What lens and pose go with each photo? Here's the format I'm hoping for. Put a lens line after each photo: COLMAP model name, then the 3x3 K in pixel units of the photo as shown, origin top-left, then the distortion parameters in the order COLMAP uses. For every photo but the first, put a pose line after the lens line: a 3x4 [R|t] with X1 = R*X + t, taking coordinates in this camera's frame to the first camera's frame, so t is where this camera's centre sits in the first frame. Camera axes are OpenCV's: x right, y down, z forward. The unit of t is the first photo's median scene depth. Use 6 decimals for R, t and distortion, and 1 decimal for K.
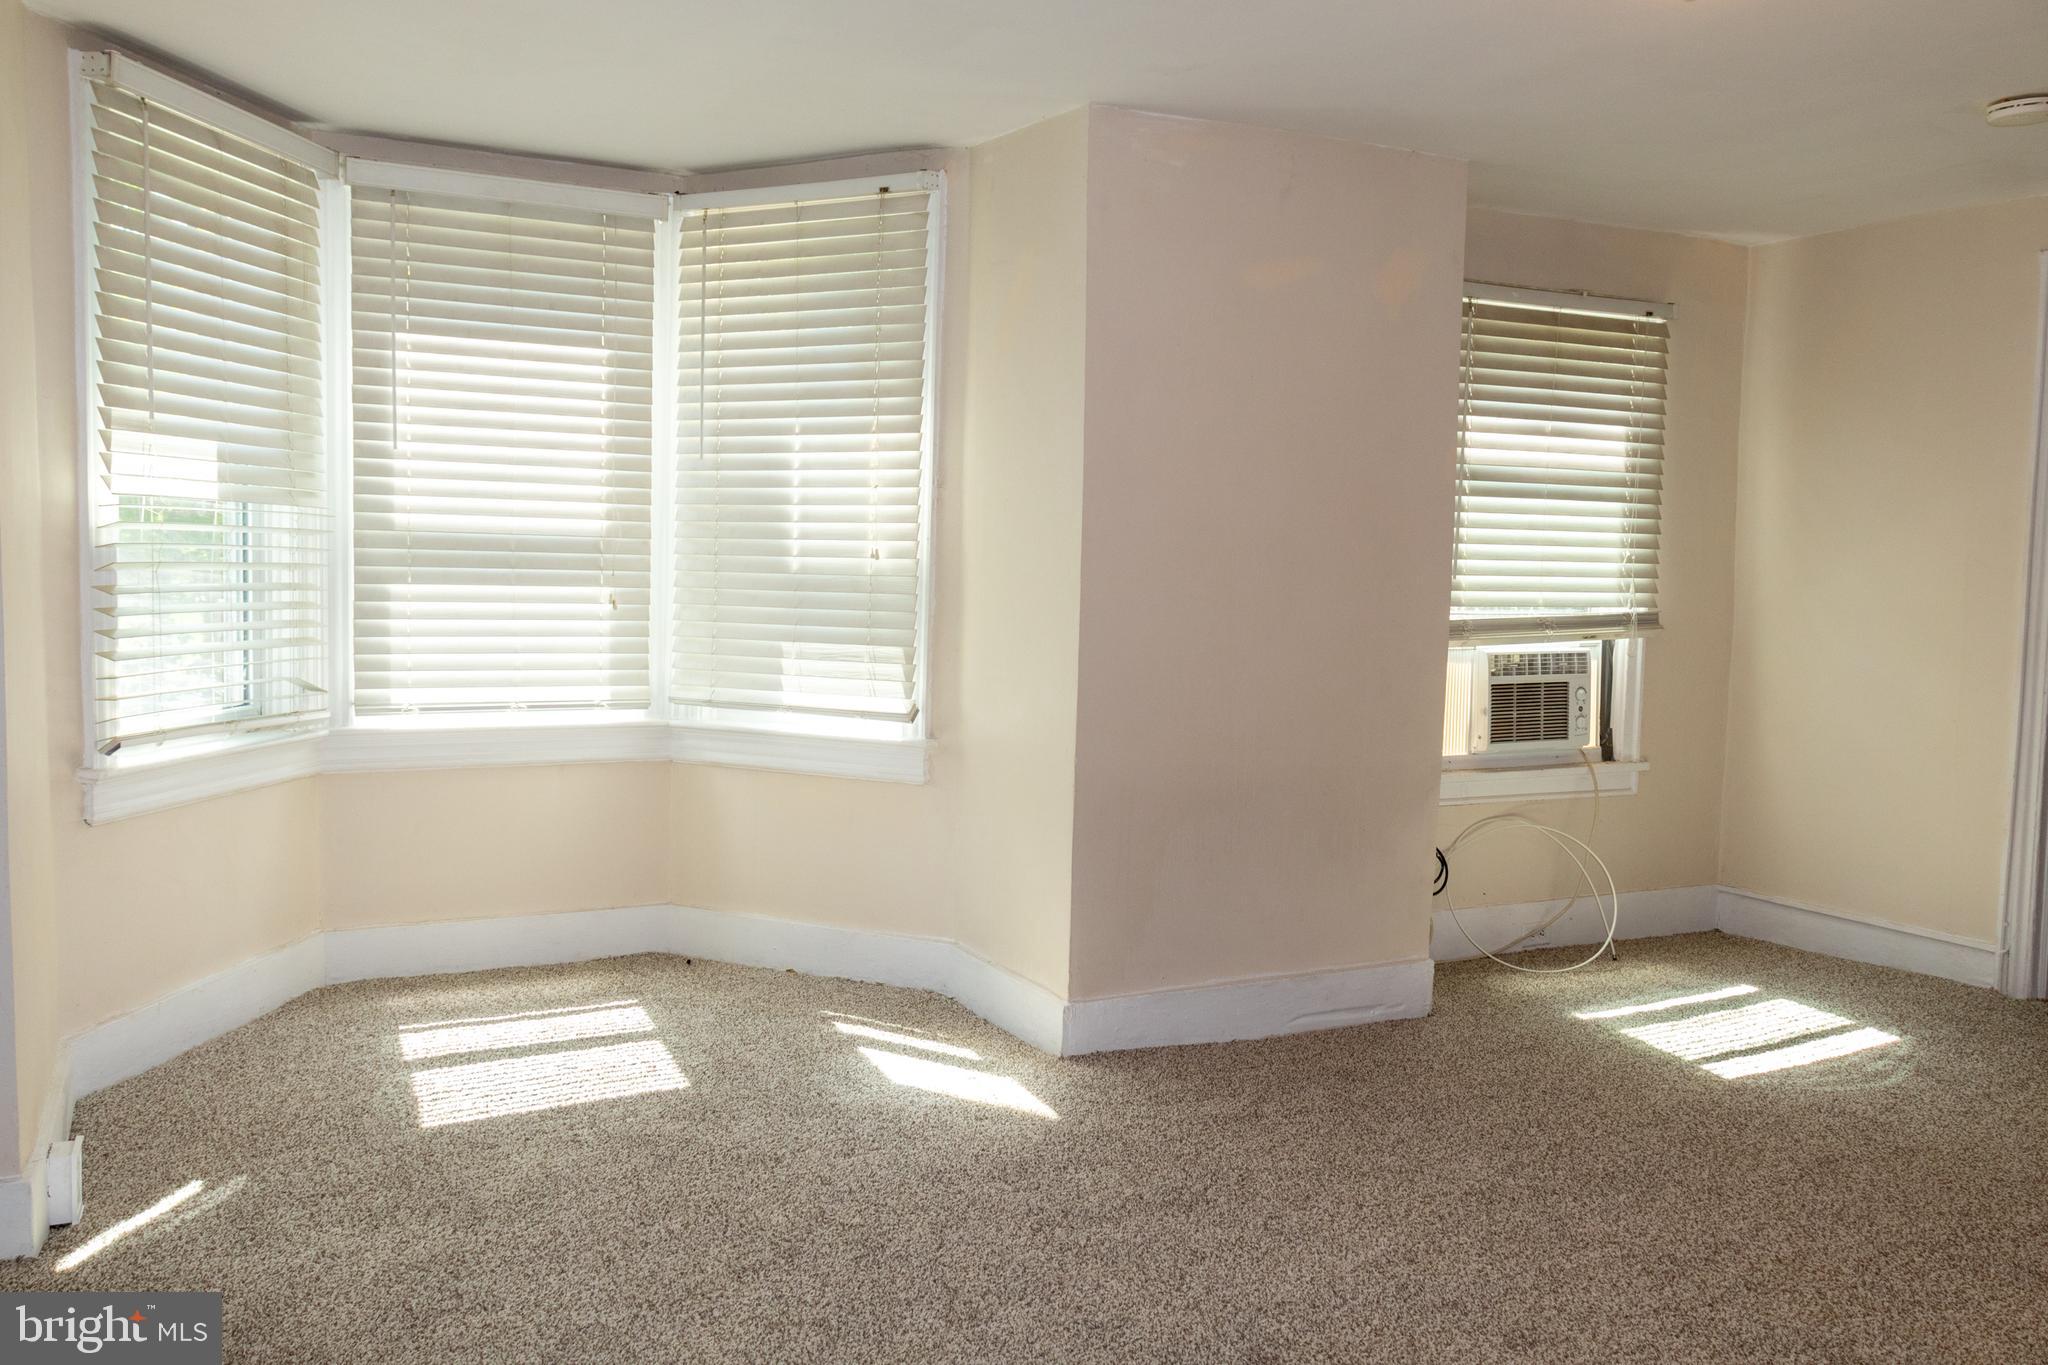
lens RADIAL K [[1642.8, 0, 1018.6], [0, 1642.8, 672.5], [0, 0, 1]] dist [0.009593, 0.007559]
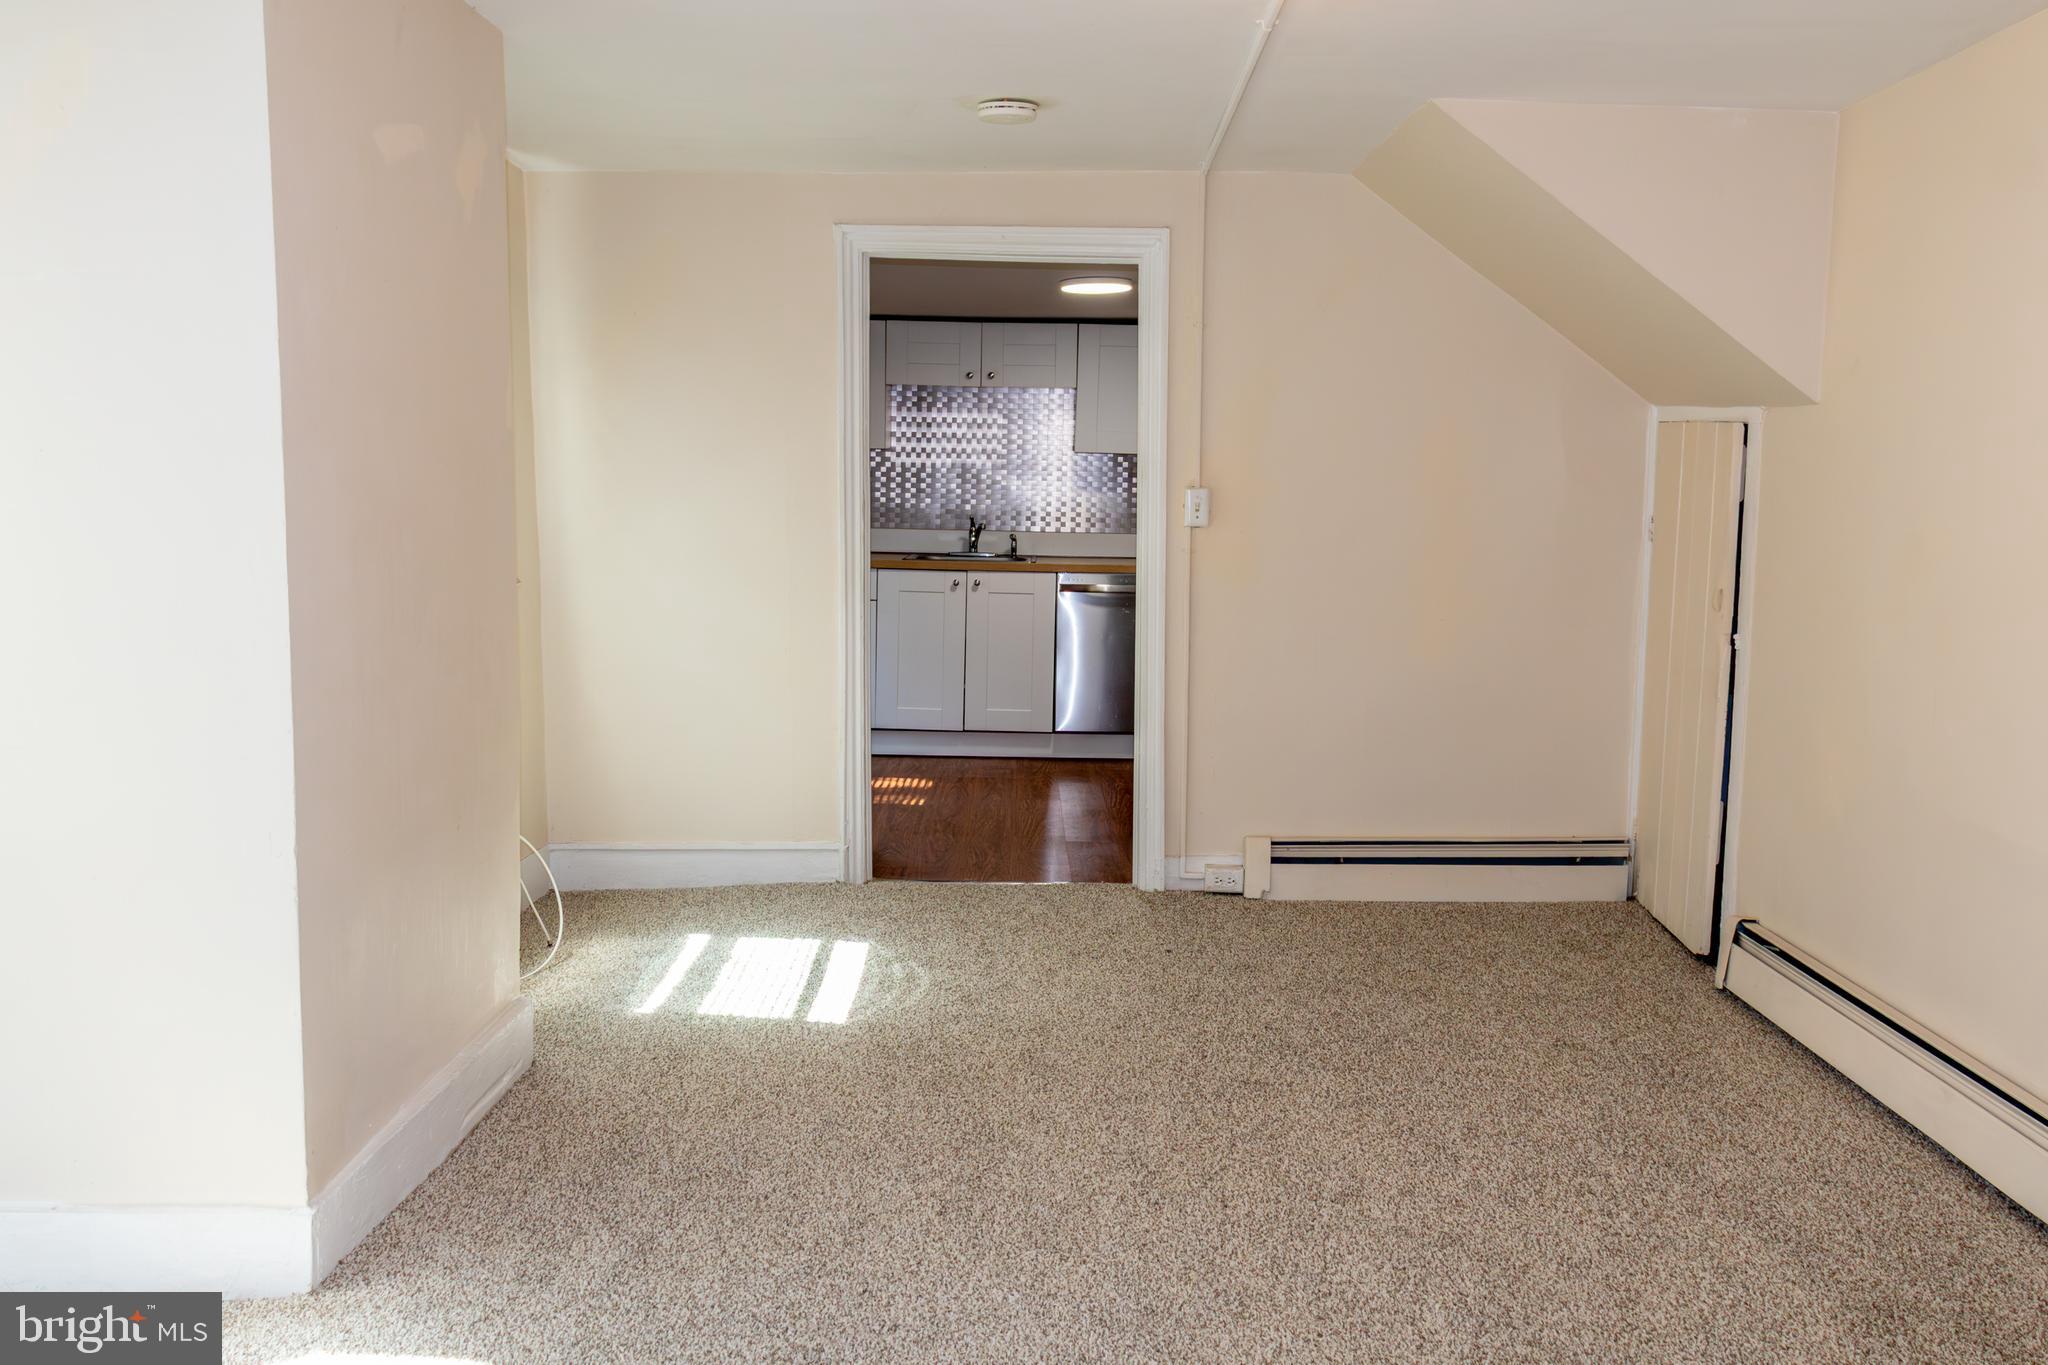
lens RADIAL K [[1642.8, 0, 1060.5], [0, 1642.8, 702.8], [0, 0, 1]] dist [0.009593, 0.007559]
pose [[0.466858, -0.134757, 0.874005, -0.348096], [0.075334, 0.990789, 0.112523, -0.051495], [-0.881118, 0.013310, 0.472709, 0.366772]]
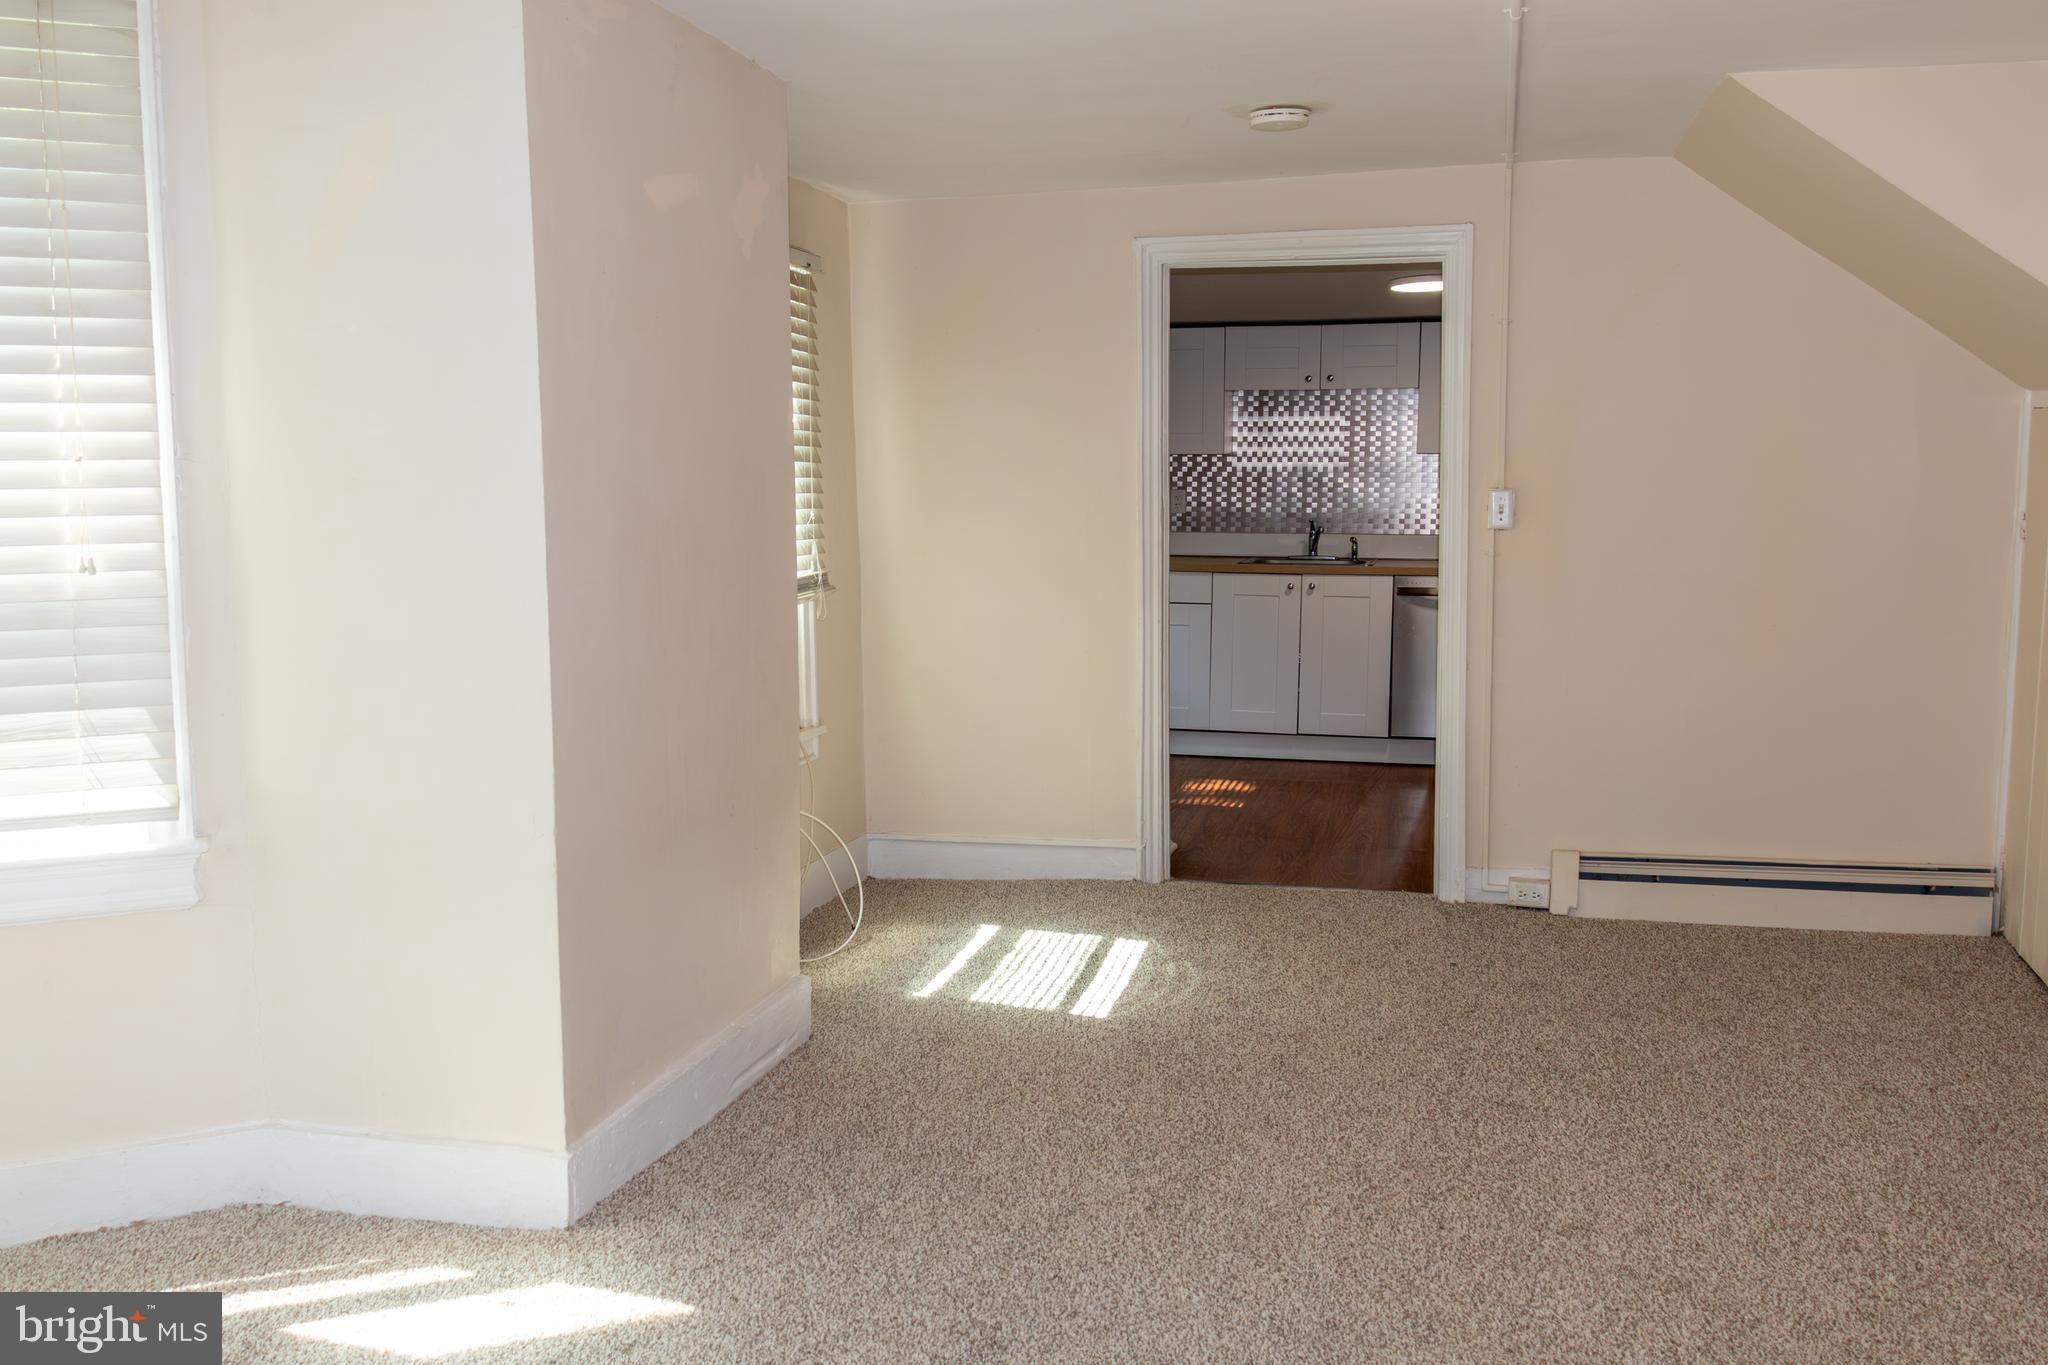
lens RADIAL K [[1642.8, 0, 1064.9], [0, 1642.8, 674.0], [0, 0, 1]] dist [0.009593, 0.007559]
pose [[0.662782, -0.111900, 0.740405, -0.312361], [0.085483, 0.993614, 0.073647, -0.045520], [-0.743917, 0.014480, 0.668115, 0.295654]]
